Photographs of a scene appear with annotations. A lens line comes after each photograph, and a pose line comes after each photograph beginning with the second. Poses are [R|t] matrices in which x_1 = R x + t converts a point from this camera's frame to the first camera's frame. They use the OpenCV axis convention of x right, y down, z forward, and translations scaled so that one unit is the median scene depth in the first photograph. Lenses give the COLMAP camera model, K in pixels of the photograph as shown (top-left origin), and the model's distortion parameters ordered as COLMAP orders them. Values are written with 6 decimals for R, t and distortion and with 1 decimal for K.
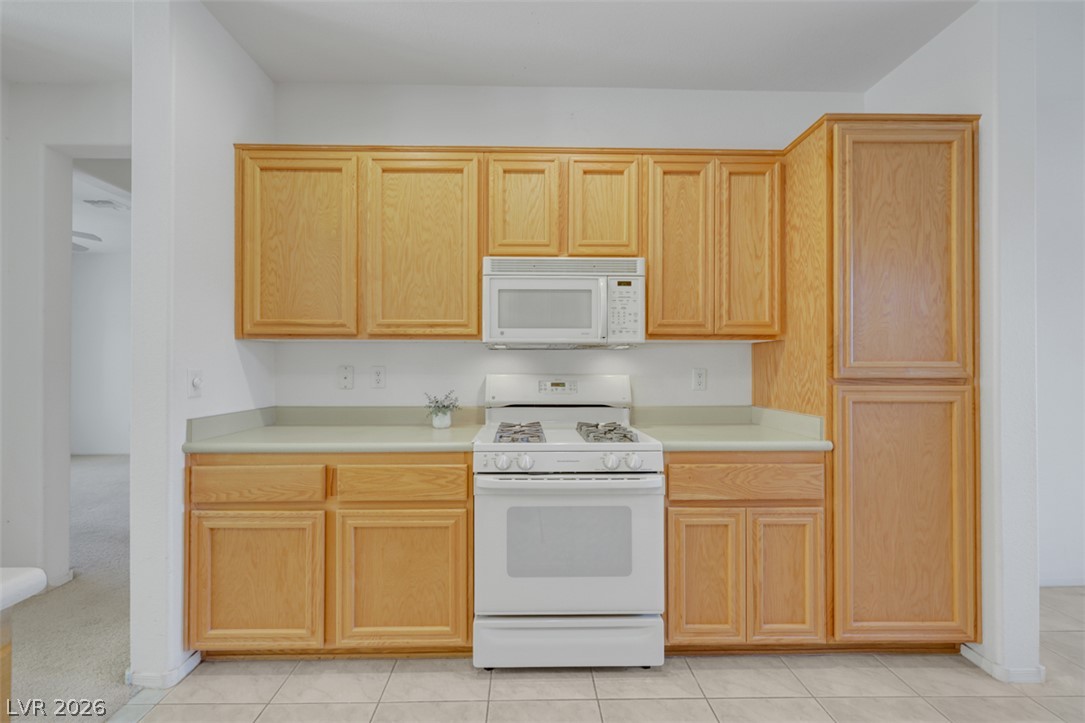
lens RADIAL K [[453.4, 0, 530.7], [0, 453.4, 362.8], [0, 0, 1]] dist [-0.001013, -0.000272]
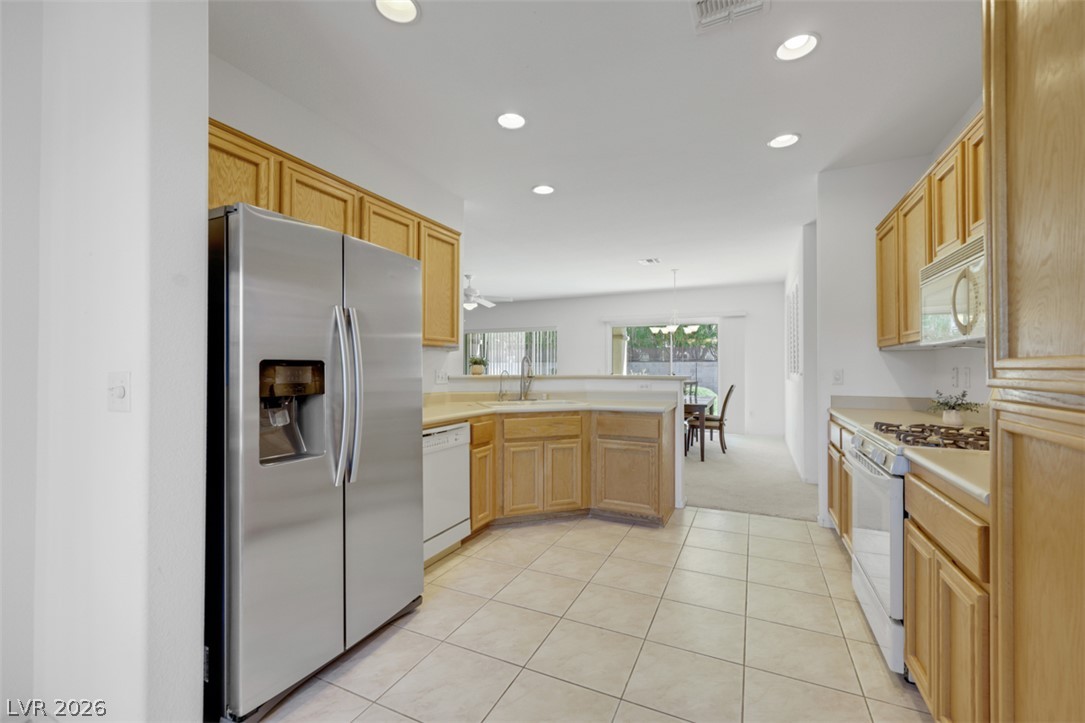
lens RADIAL K [[453.4, 0, 530.7], [0, 453.4, 362.8], [0, 0, 1]] dist [-0.001013, -0.000272]
pose [[-0.459503, -0.010480, -0.888115, 1.464901], [0.004141, 0.999894, -0.013941, 0.008701], [0.888167, -0.010084, -0.459411, 0.726531]]
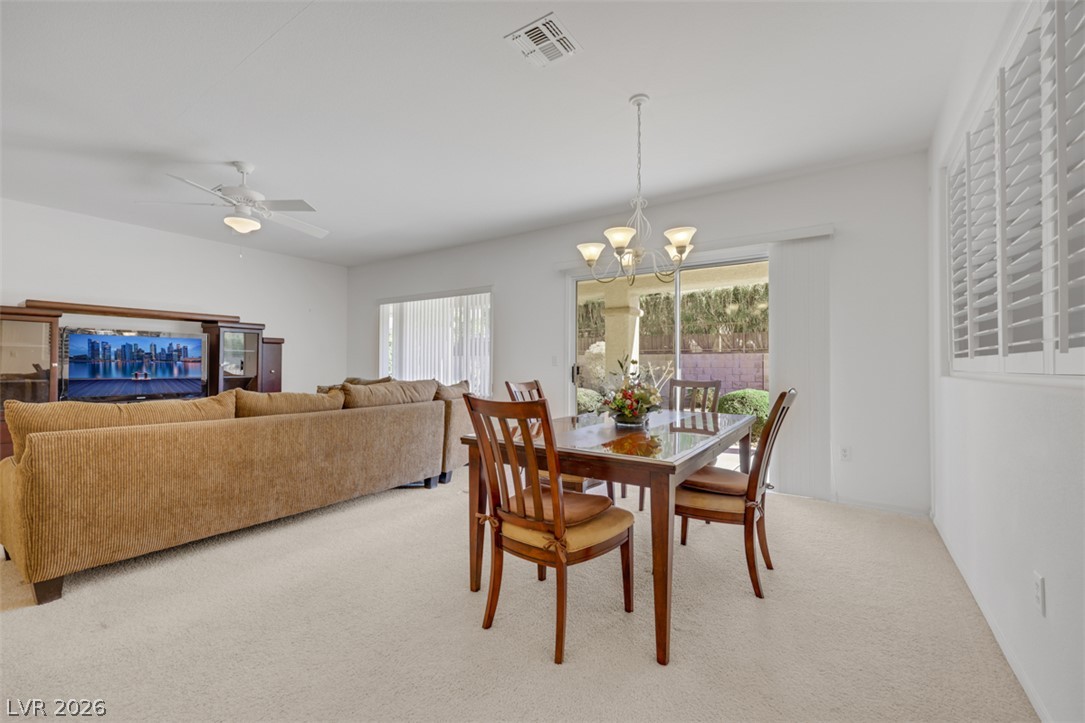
lens RADIAL K [[452.2, 0, 547.8], [0, 452.2, 361.4], [0, 0, 1]] dist [0.000889, 0.000028]
pose [[-0.568574, -0.008398, -0.822589, -0.921764], [0.001855, 0.999932, -0.011491, 0.068875], [0.822630, -0.008059, -0.568520, 0.661919]]
